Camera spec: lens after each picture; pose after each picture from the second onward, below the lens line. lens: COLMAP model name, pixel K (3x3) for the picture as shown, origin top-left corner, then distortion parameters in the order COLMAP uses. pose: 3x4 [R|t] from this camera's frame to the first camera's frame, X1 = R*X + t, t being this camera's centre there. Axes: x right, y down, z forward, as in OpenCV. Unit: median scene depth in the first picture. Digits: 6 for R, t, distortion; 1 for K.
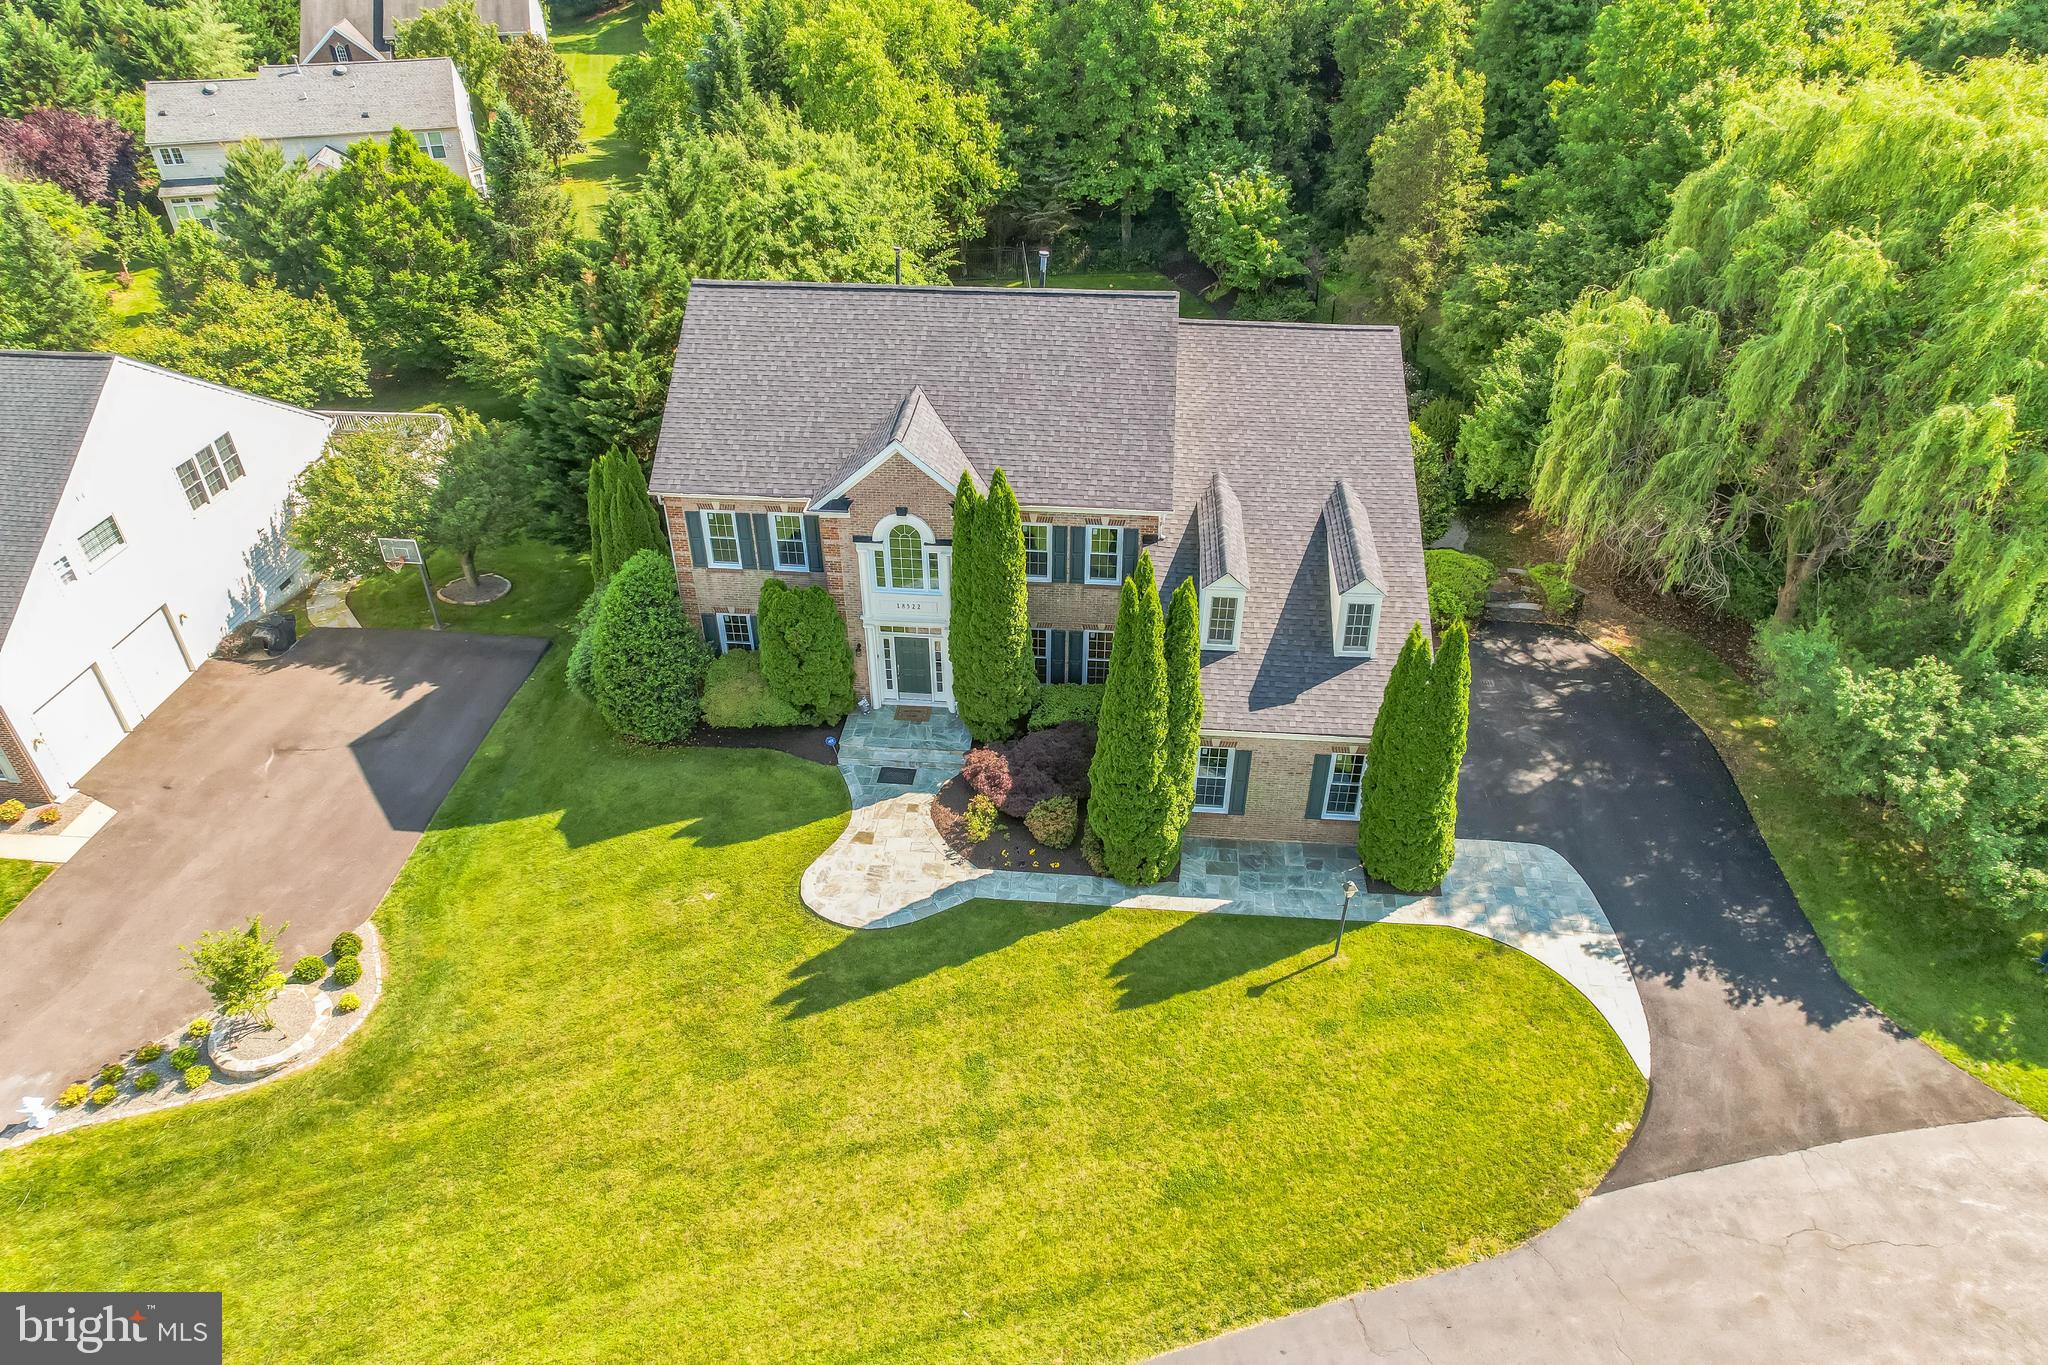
lens RADIAL K [[1313.0, 0, 1030.9], [0, 1313.0, 680.8], [0, 0, 1]] dist [-0.097115, 0.090279]
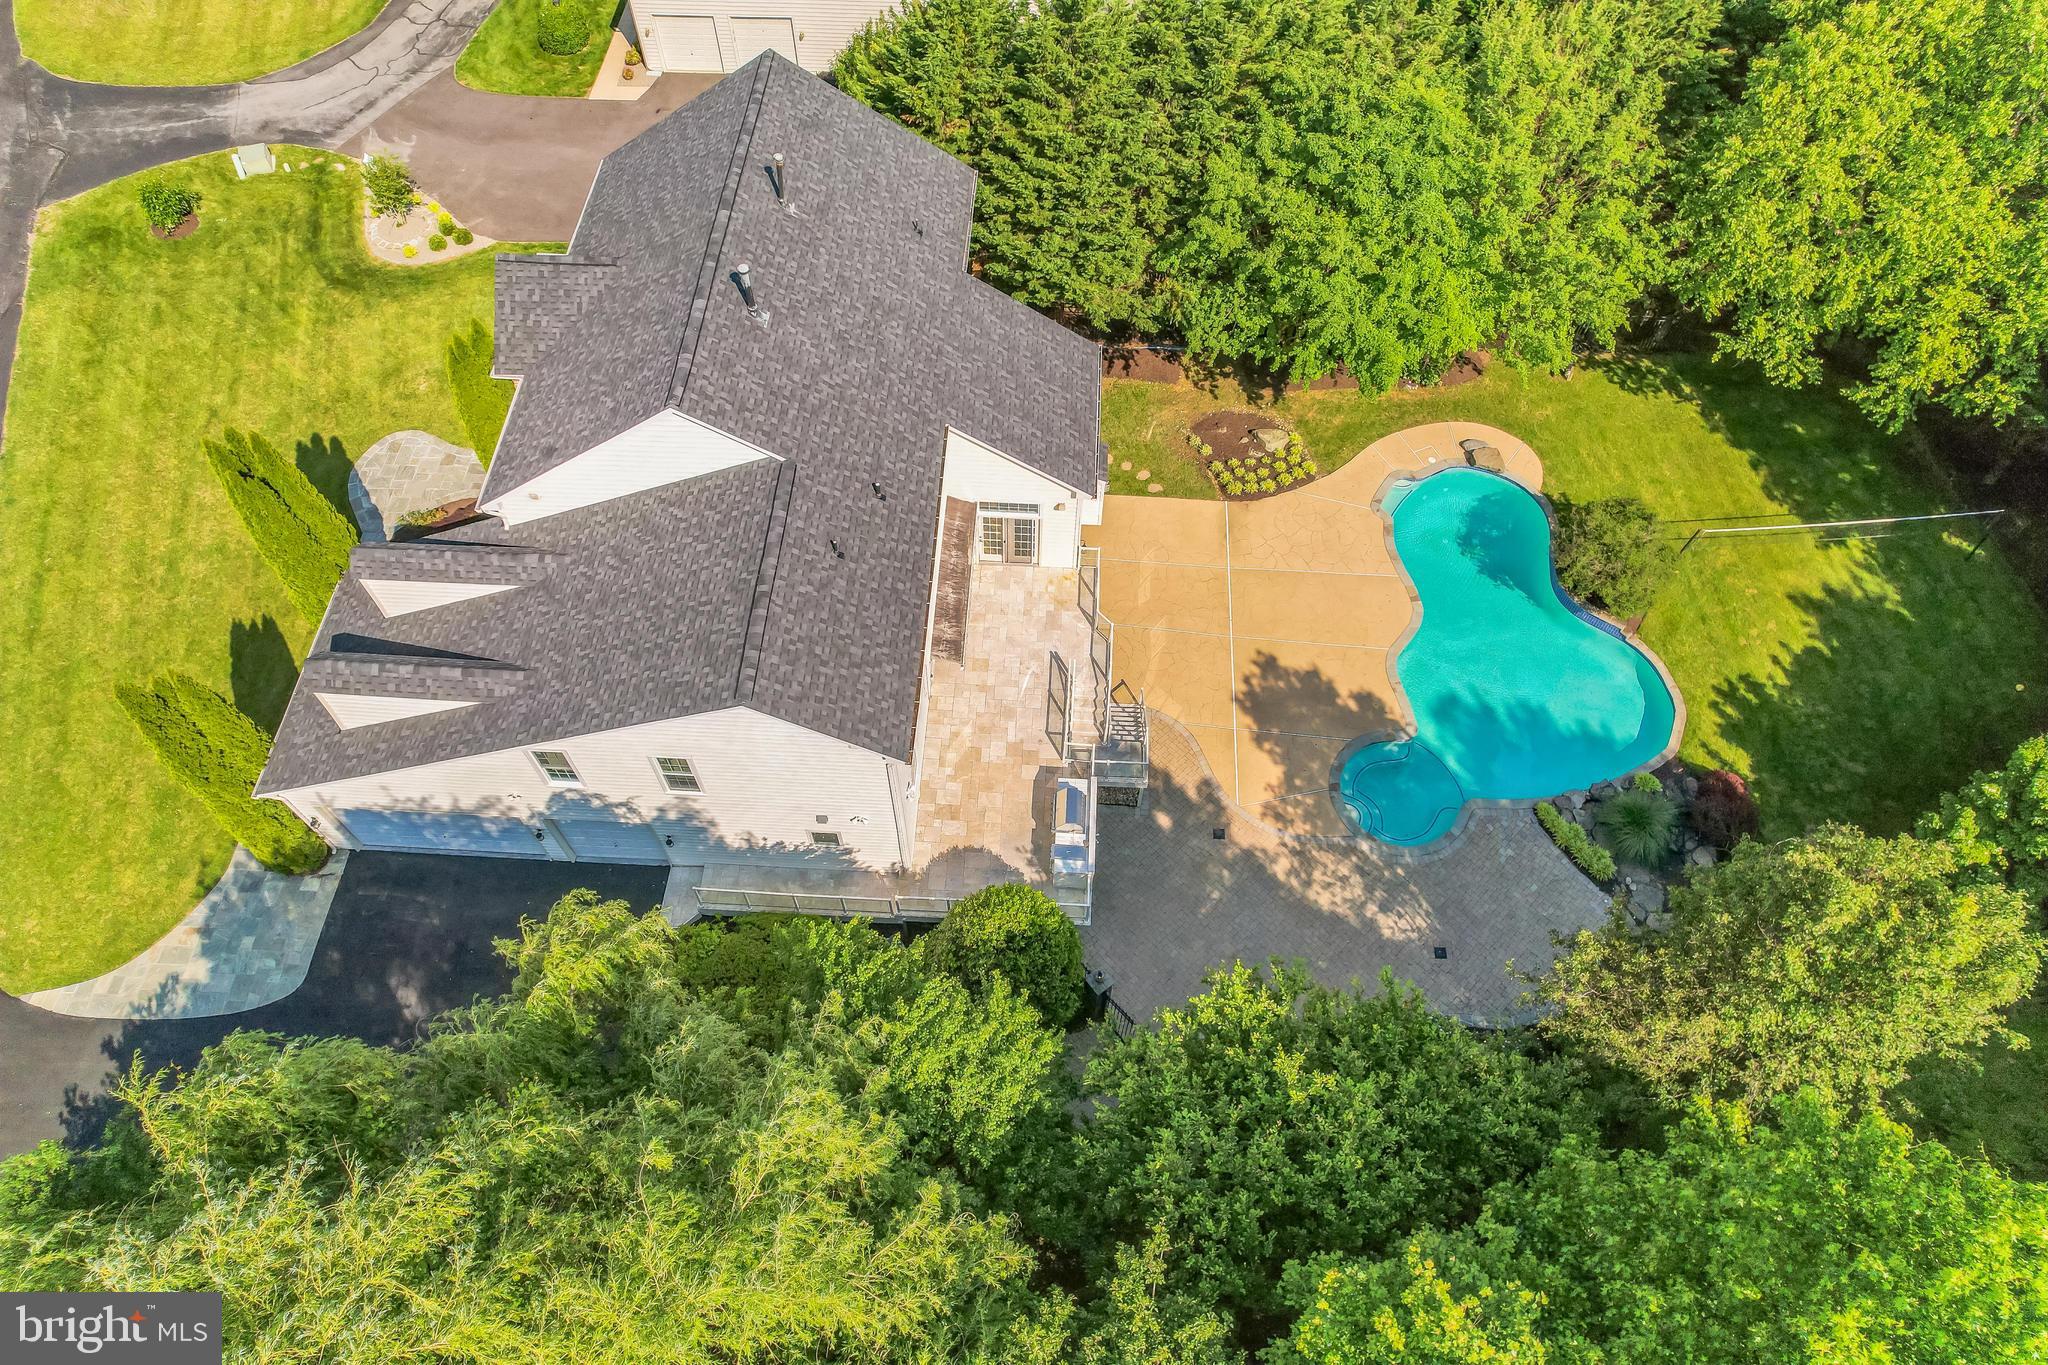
lens RADIAL K [[1313.0, 0, 1030.9], [0, 1313.0, 680.8], [0, 0, 1]] dist [-0.097115, 0.090279]
pose [[0.034088, 0.845542, -0.532819, 0.757105], [-0.579563, 0.451058, 0.678714, -0.984027], [0.814214, 0.285667, 0.505421, 0.910395]]
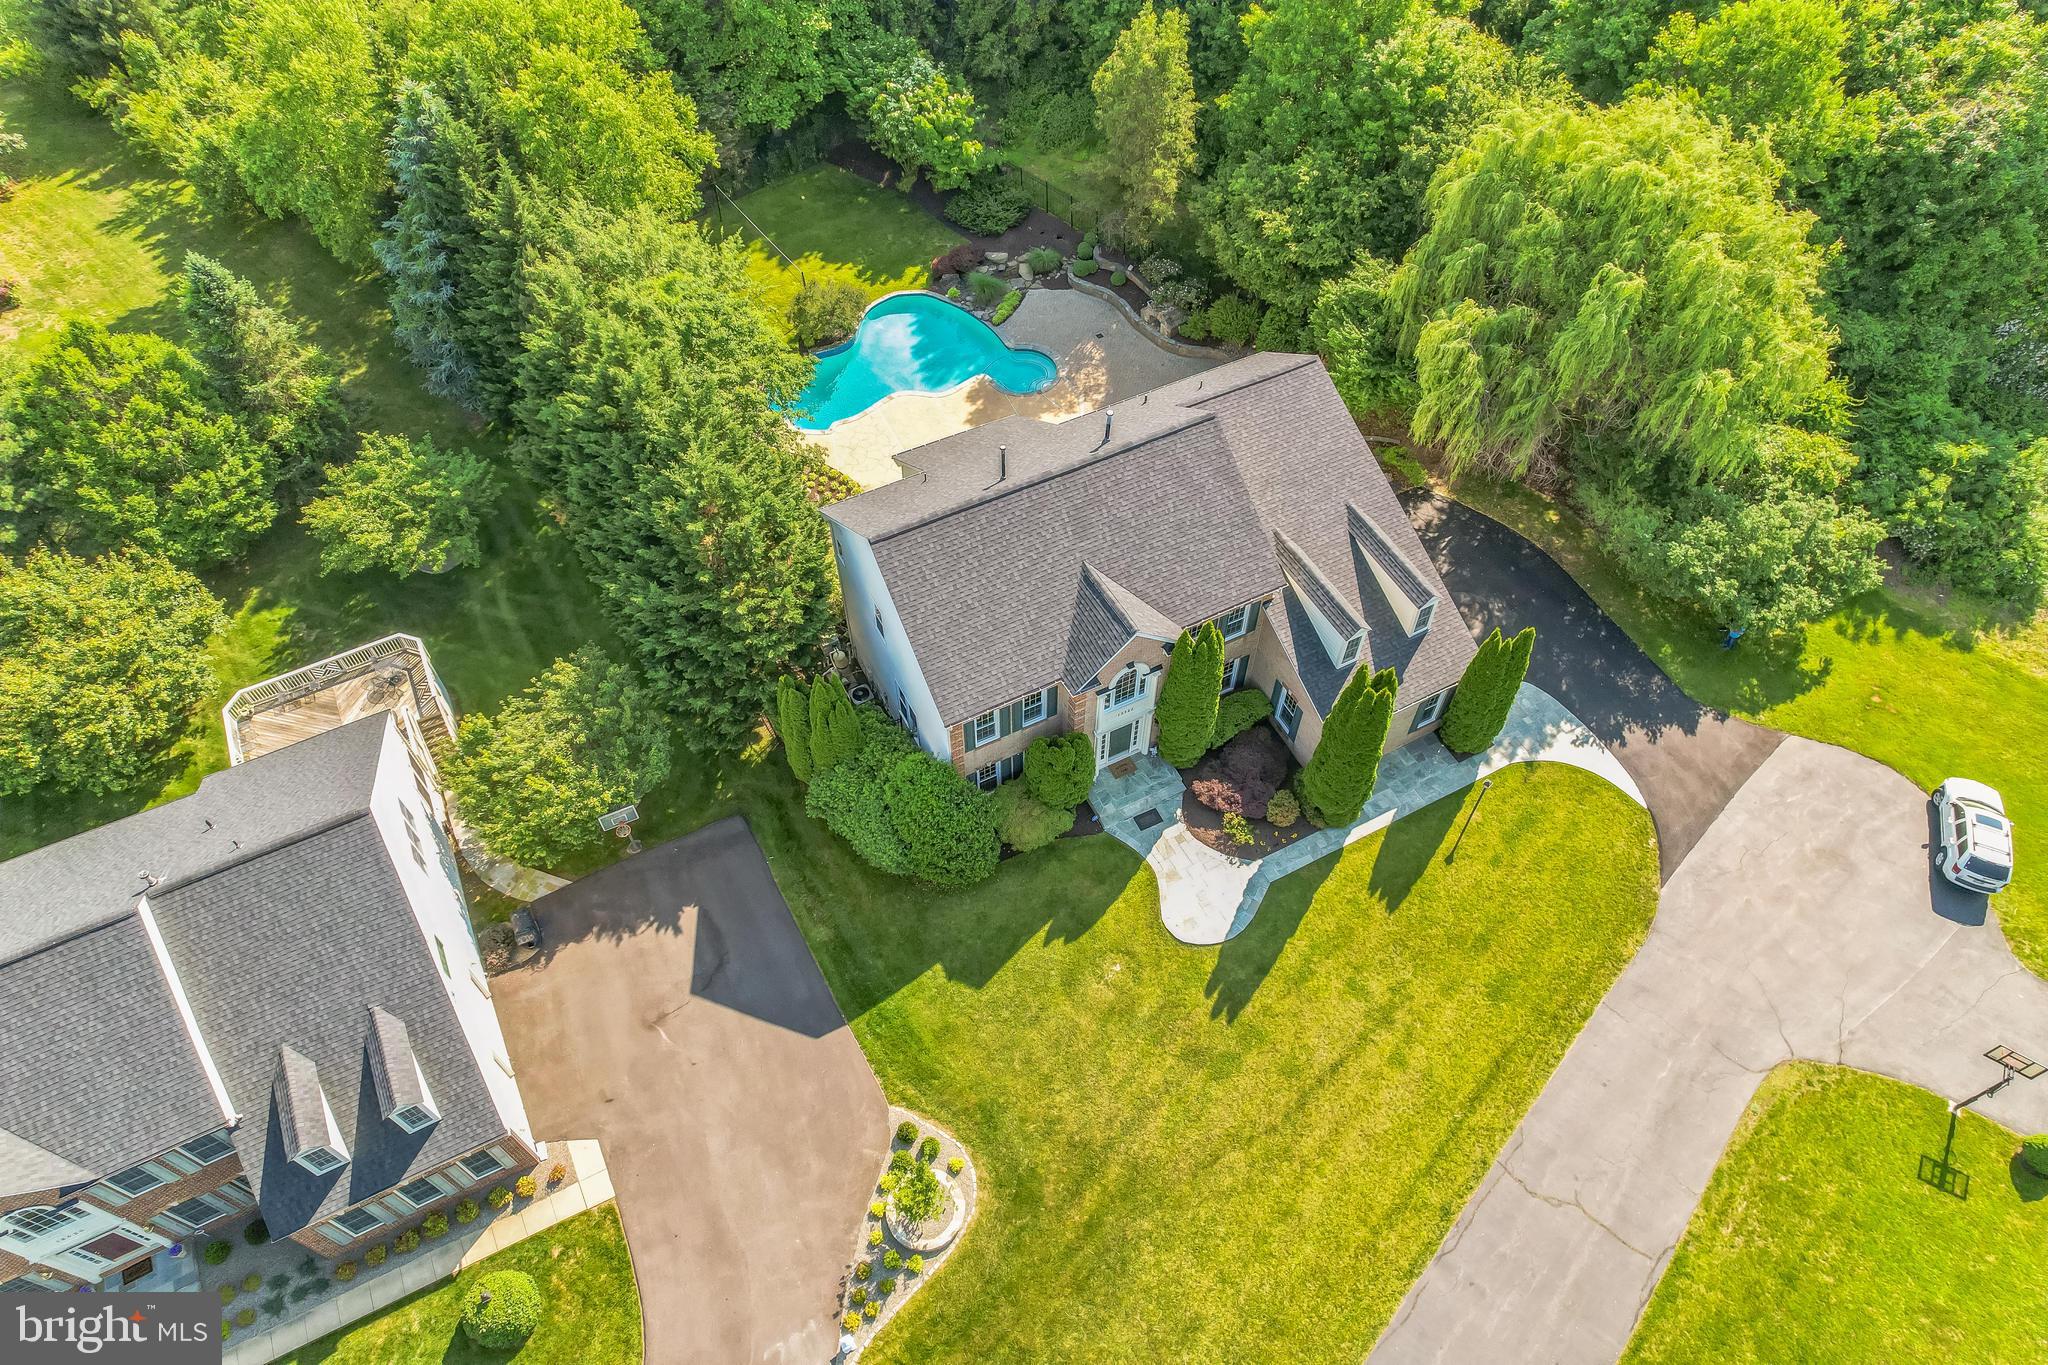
lens RADIAL K [[1313.0, 0, 1030.9], [0, 1313.0, 680.8], [0, 0, 1]] dist [-0.097115, 0.090279]
pose [[0.846157, -0.426922, 0.318991, -0.642544], [0.306162, 0.879337, 0.364735, -0.658633], [-0.436214, -0.210960, 0.874765, -0.151972]]
